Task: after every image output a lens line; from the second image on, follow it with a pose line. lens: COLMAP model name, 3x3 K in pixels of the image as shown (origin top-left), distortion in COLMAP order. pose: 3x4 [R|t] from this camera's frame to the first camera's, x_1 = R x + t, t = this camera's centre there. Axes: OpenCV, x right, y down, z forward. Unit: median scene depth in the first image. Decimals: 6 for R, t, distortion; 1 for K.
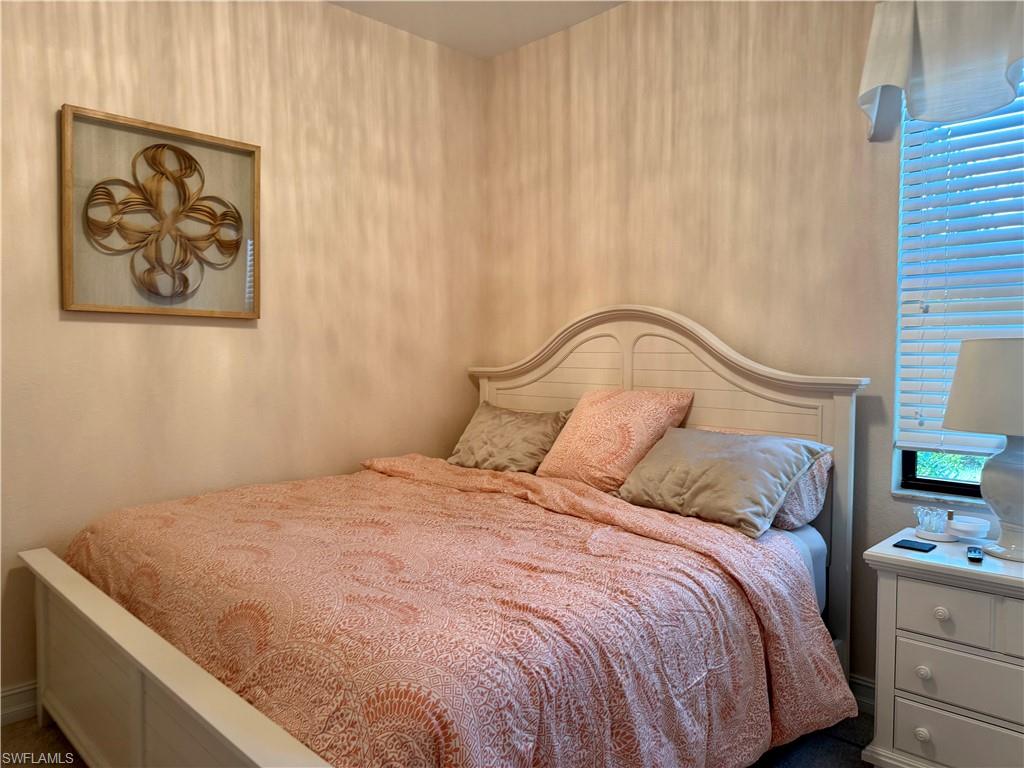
lens RADIAL K [[717.5, 0, 508.5], [0, 717.5, 378.0], [0, 0, 1]] dist [0.062904, -0.088266]
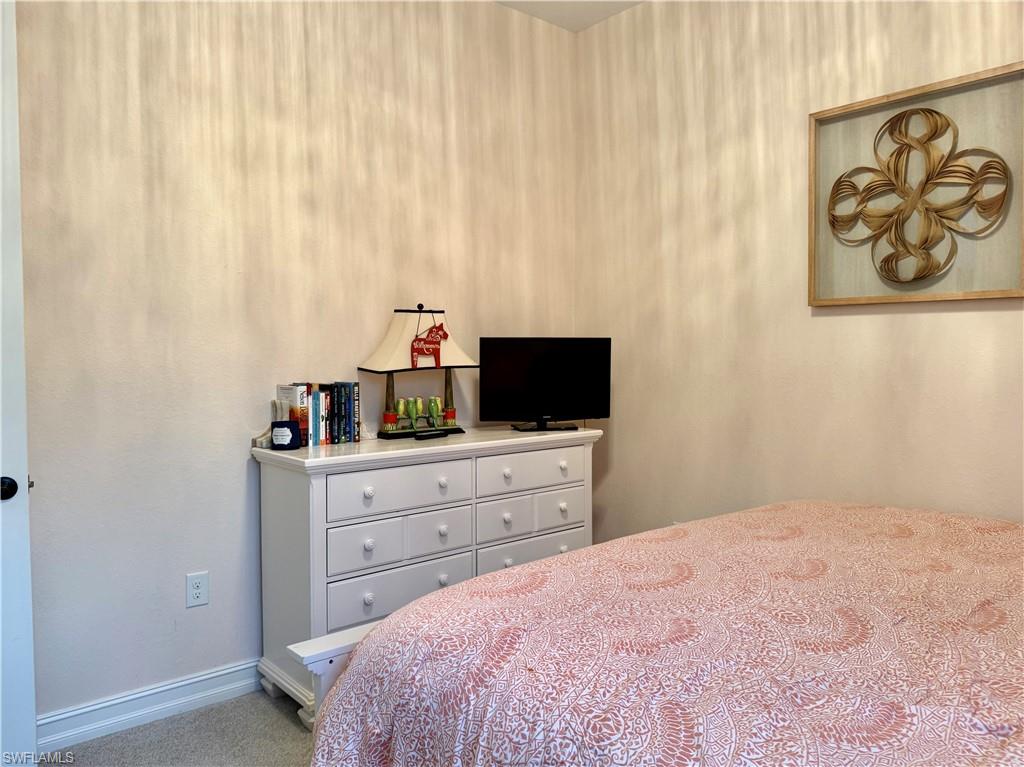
lens RADIAL K [[743.8, 0, 524.6], [0, 743.8, 379.8], [0, 0, 1]] dist [0.141949, -0.258863]
pose [[-0.082118, 0.027274, -0.996249, 0.511636], [-0.032218, 0.999030, 0.030006, -0.004553], [0.996102, 0.034561, -0.081160, 0.629989]]
